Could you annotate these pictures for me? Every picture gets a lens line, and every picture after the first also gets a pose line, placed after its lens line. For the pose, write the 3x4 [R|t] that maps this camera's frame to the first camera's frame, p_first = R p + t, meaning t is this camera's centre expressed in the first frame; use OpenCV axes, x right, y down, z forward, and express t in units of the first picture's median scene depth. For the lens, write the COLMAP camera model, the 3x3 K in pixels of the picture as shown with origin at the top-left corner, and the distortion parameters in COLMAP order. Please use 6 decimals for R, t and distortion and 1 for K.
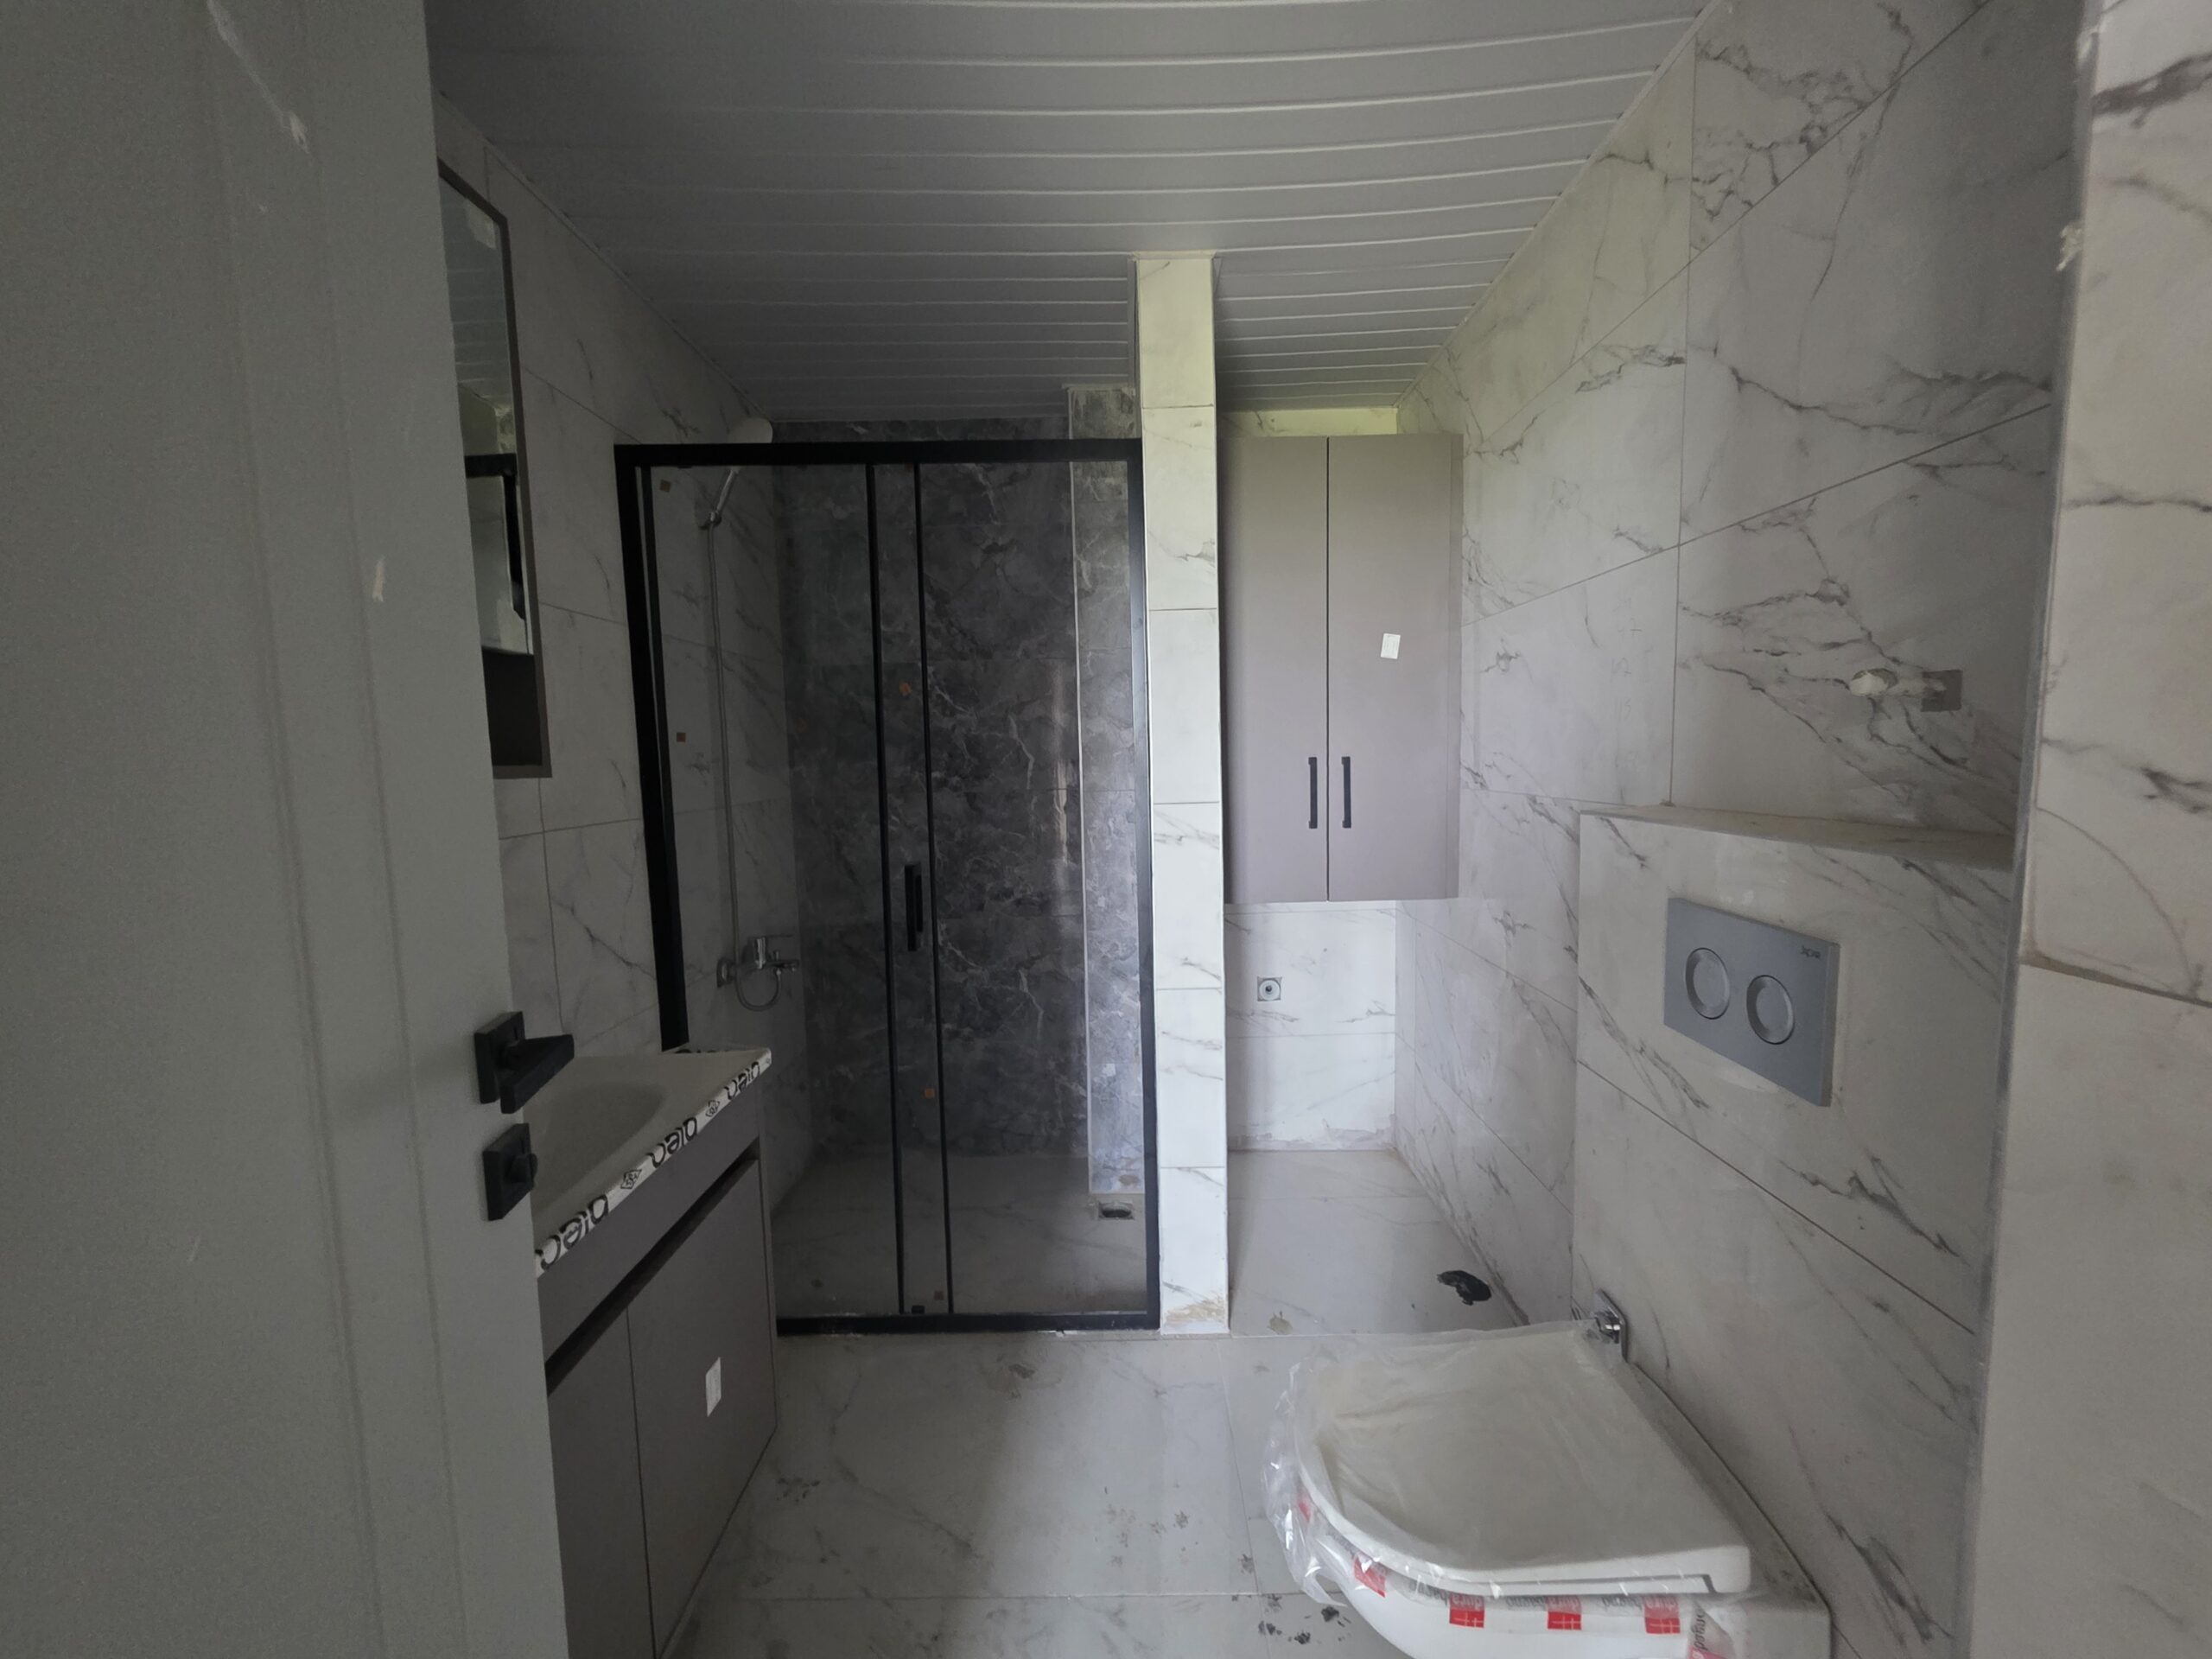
lens RADIAL K [[876.0, 0, 1115.3], [0, 876.0, 840.0], [0, 0, 1]] dist [0.002633, 0.000092]
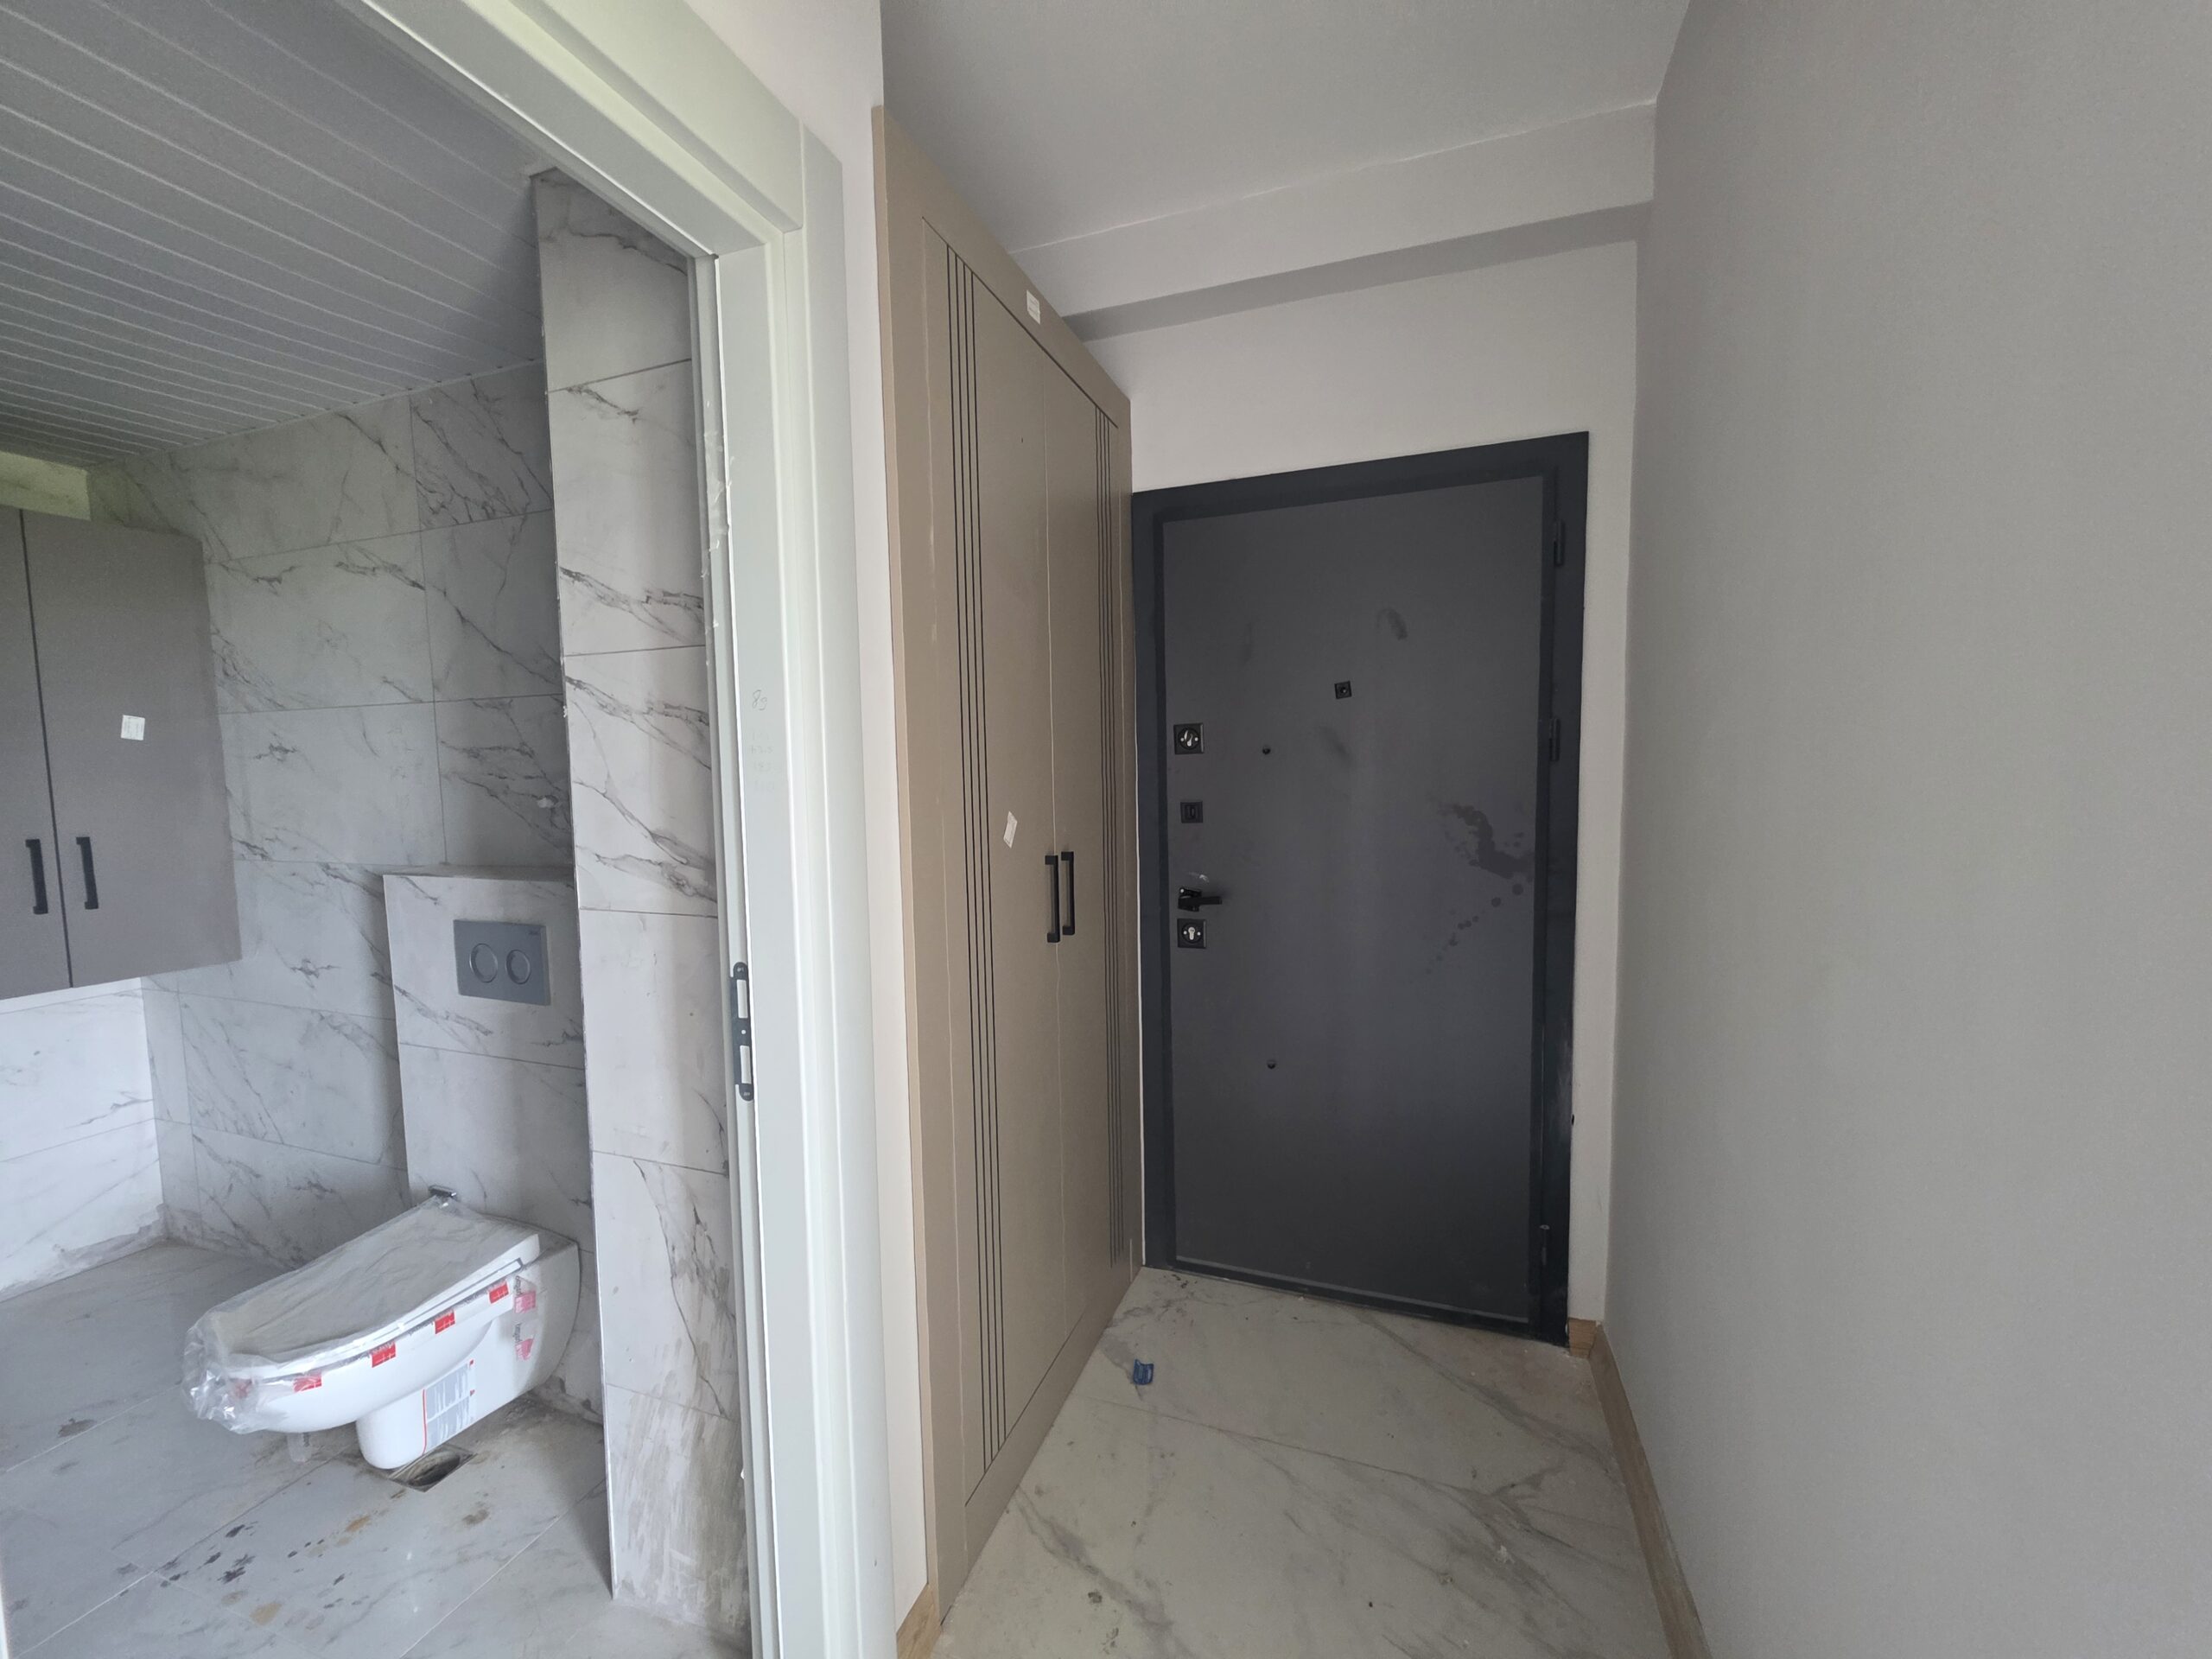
lens RADIAL K [[876.0, 0, 1115.3], [0, 876.0, 840.0], [0, 0, 1]] dist [0.002633, 0.000092]
pose [[0.322421, -0.053141, 0.945104, -0.505394], [0.097728, 0.994956, 0.022605, -0.001386], [-0.941538, 0.085075, 0.325988, -0.701830]]
